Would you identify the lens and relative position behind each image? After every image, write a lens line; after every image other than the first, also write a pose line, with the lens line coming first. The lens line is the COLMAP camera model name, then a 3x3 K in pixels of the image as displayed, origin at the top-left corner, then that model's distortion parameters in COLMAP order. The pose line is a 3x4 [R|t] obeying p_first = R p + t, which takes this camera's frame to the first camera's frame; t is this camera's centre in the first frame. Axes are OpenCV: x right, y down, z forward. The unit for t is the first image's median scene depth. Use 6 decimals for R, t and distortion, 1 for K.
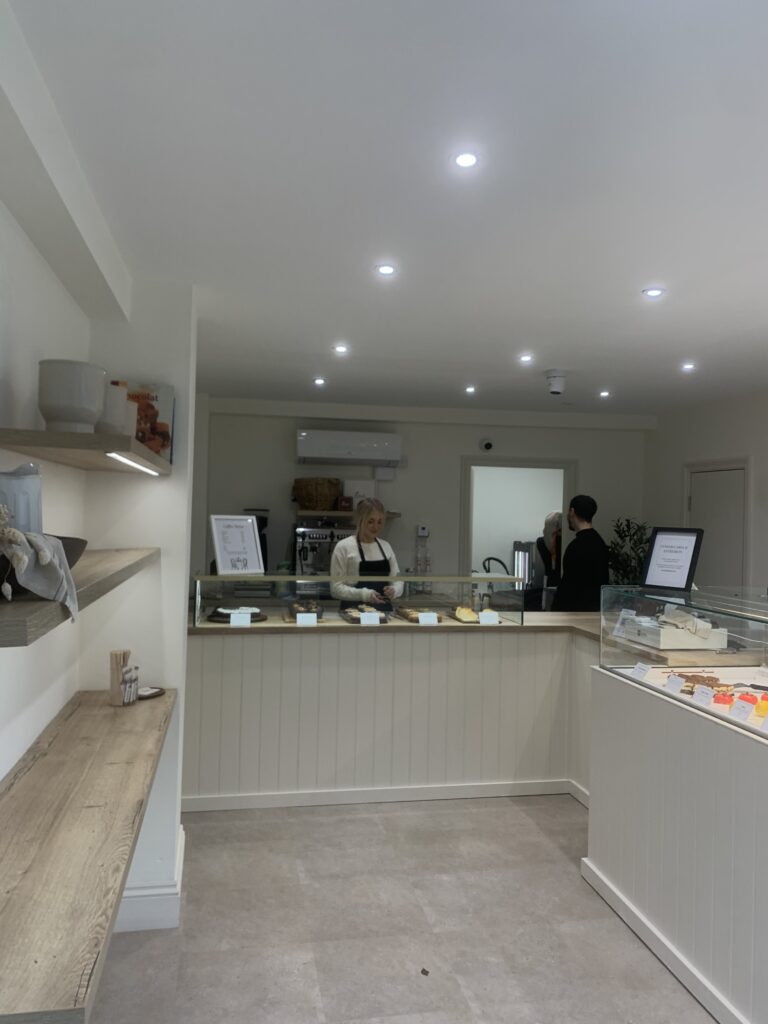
lens RADIAL K [[782.4, 0, 388.9], [0, 782.4, 515.5], [0, 0, 1]] dist [0.077736, -0.072249]
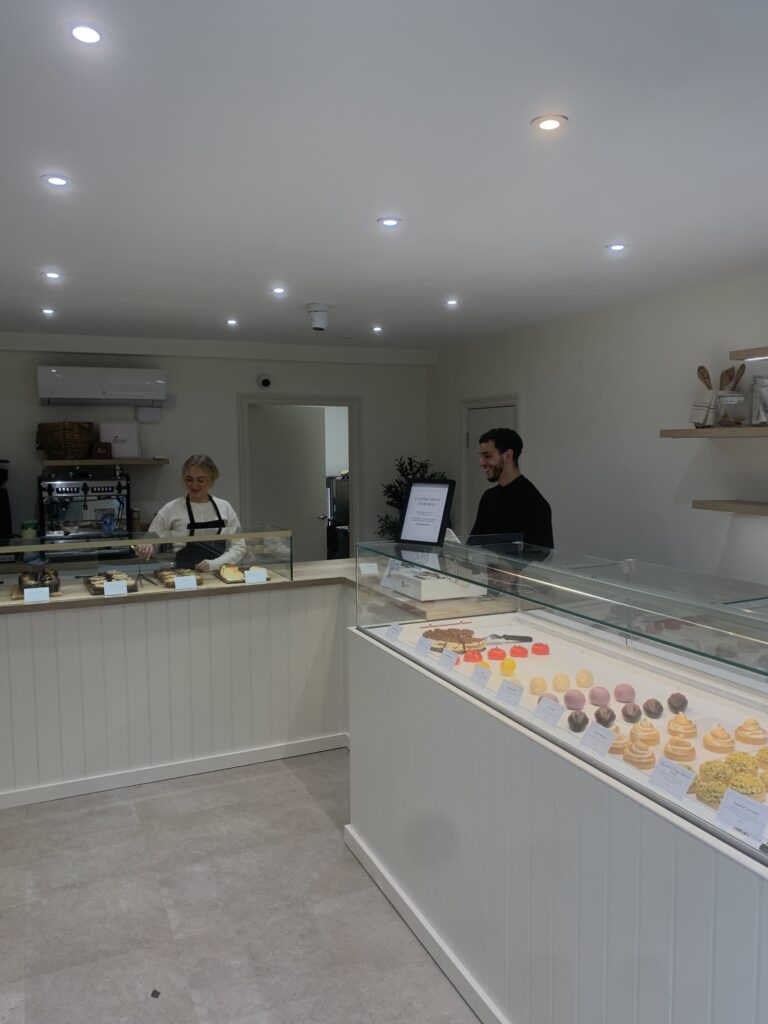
lens RADIAL K [[782.4, 0, 388.9], [0, 782.4, 515.5], [0, 0, 1]] dist [0.077736, -0.072249]
pose [[0.972772, -0.050246, 0.226253, 0.090763], [0.029487, 0.995115, 0.094214, -0.028074], [-0.229881, -0.084977, 0.969502, 0.084154]]
